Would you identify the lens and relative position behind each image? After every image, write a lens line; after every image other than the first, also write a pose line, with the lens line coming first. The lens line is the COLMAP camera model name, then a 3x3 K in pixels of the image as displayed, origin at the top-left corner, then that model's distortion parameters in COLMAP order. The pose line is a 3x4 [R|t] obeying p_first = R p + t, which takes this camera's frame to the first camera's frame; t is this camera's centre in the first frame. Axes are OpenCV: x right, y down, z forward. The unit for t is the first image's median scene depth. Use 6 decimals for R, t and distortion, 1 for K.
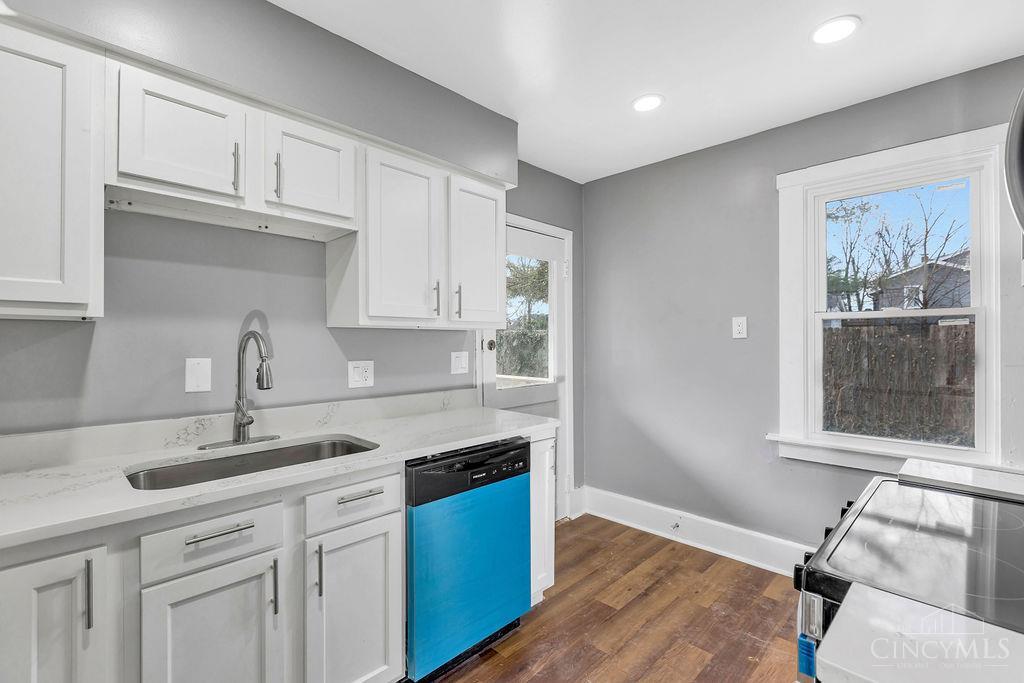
lens RADIAL K [[451.7, 0, 505.4], [0, 451.7, 344.4], [0, 0, 1]] dist [-0.001061, 0.000030]
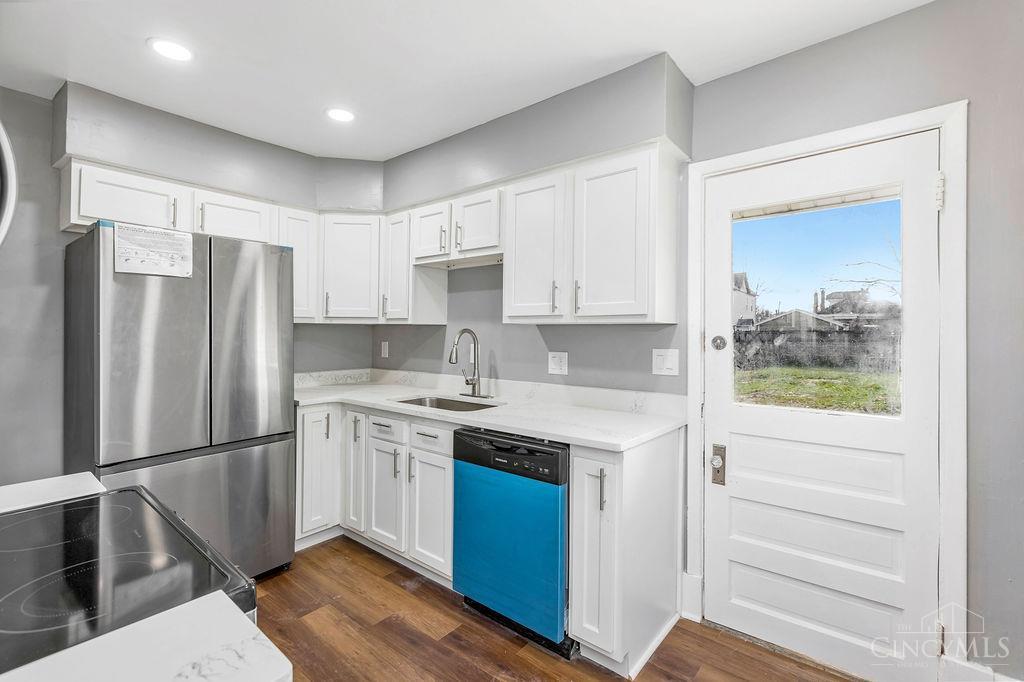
lens RADIAL K [[451.7, 0, 510.2], [0, 451.7, 332.0], [0, 0, 1]] dist [-0.001061, 0.000030]
pose [[0.100925, -0.000246, -0.994894, 0.876794], [-0.012044, 0.999926, -0.001469, -0.013461], [0.994821, 0.012131, 0.100915, 0.777128]]
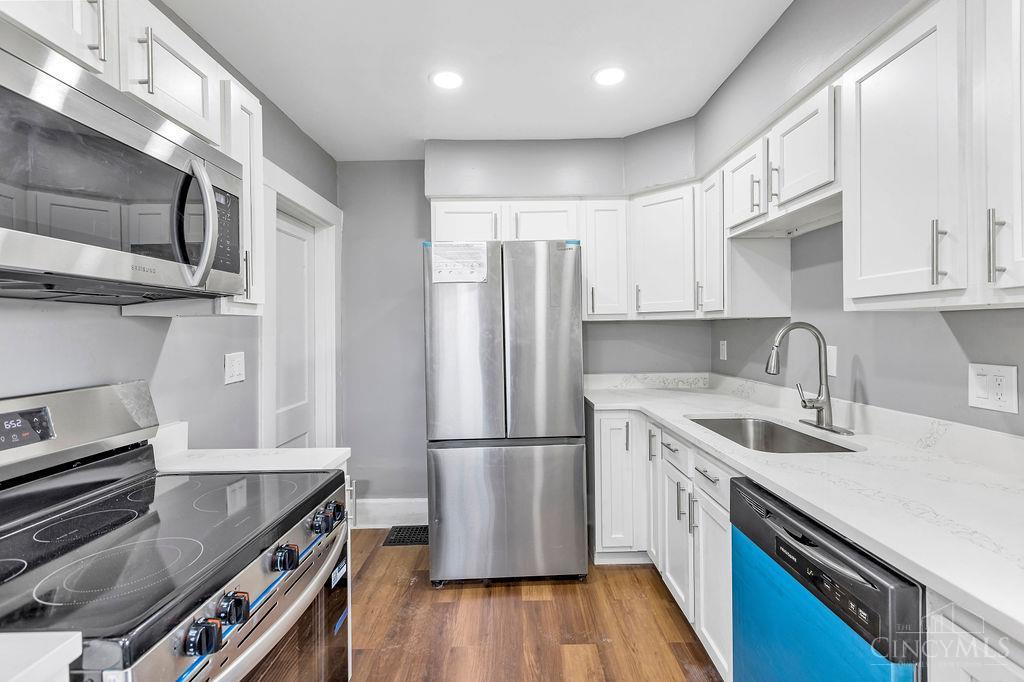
lens RADIAL K [[451.7, 0, 520.1], [0, 451.7, 327.9], [0, 0, 1]] dist [-0.001061, 0.000030]
pose [[-0.695354, 0.003689, -0.718658, 0.543600], [0.005020, 0.999987, 0.000276, -0.015137], [0.718650, -0.003416, -0.695364, 0.997079]]
